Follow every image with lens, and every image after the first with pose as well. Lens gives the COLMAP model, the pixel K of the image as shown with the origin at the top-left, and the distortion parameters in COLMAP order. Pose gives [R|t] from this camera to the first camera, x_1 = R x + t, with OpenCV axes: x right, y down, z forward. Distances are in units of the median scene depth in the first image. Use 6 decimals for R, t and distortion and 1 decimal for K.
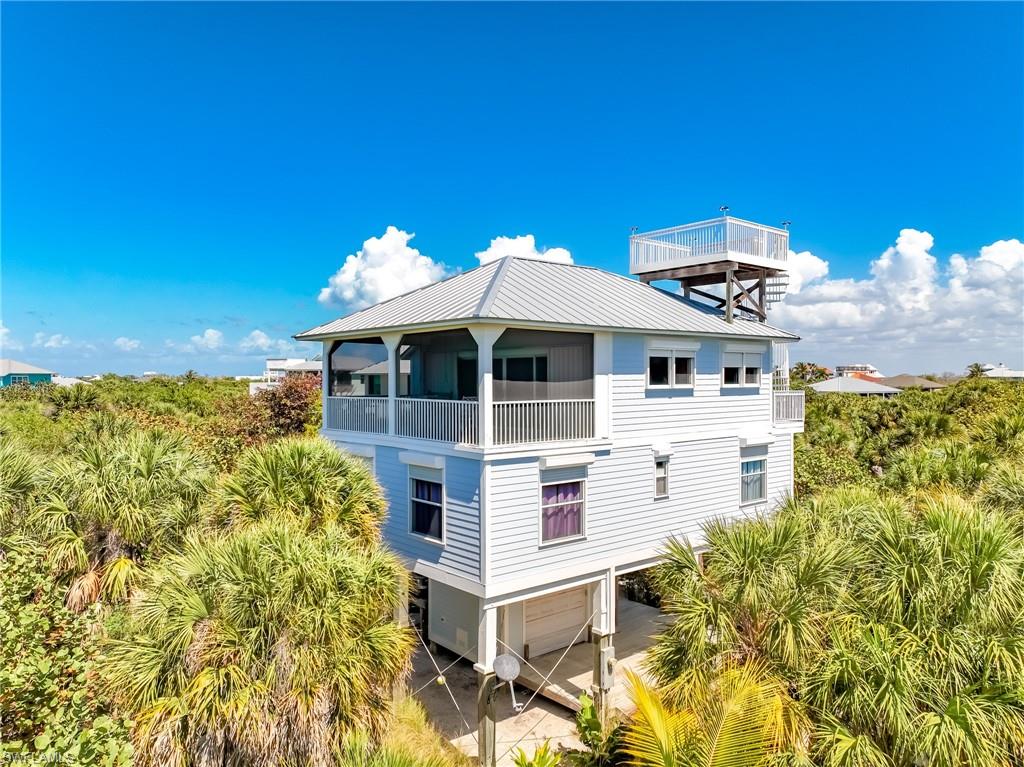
lens RADIAL K [[726.7, 0, 510.8], [0, 726.7, 384.0], [0, 0, 1]] dist [0.002346, -0.000452]
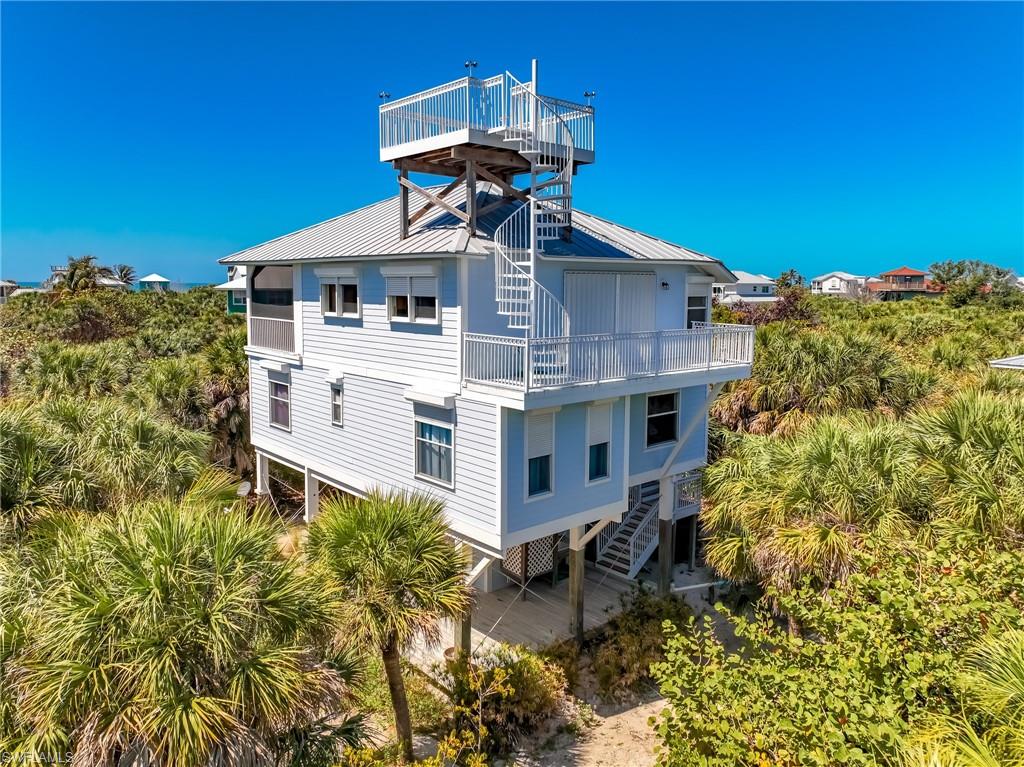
lens RADIAL K [[726.7, 0, 514.1], [0, 726.7, 378.8], [0, 0, 1]] dist [0.002346, -0.000452]
pose [[0.034247, 0.115002, -0.992775, 1.137459], [-0.036491, 0.992839, 0.113750, -0.028828], [0.998747, 0.032332, 0.038198, 1.131285]]
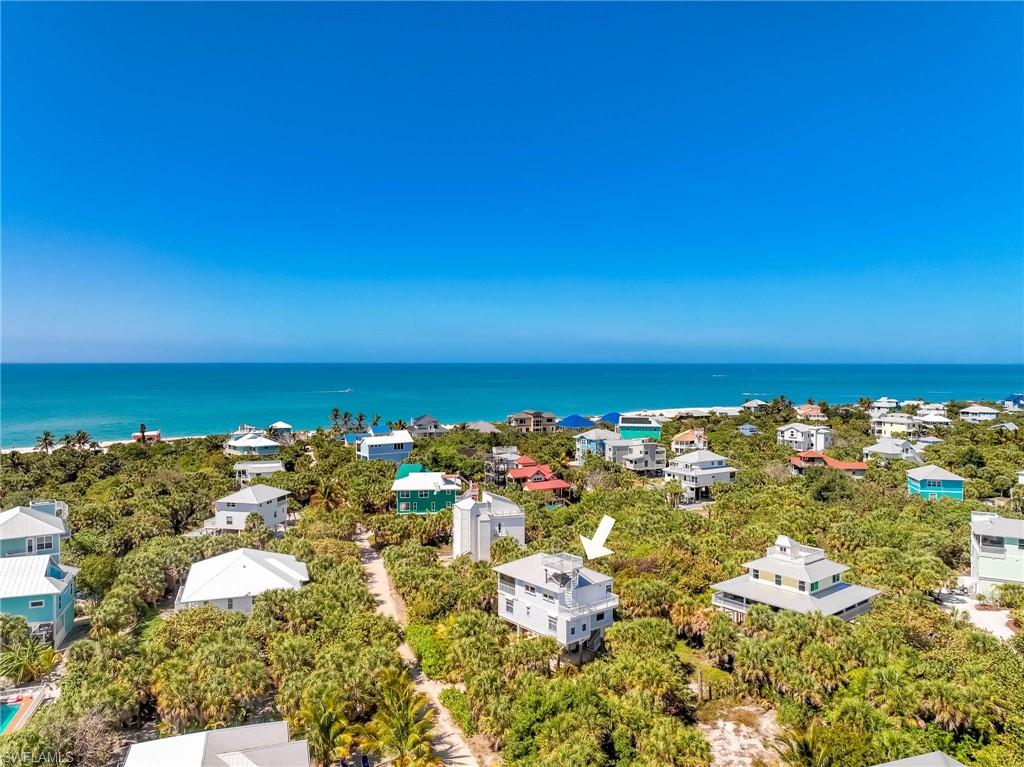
lens RADIAL K [[726.7, 0, 508.0], [0, 726.7, 383.3], [0, 0, 1]] dist [0.002346, -0.000452]
pose [[-0.017193, 0.016194, -0.999721, 4.507946], [-0.026916, 0.999499, 0.016653, -1.307514], [0.999490, 0.027195, -0.016749, 0.853161]]
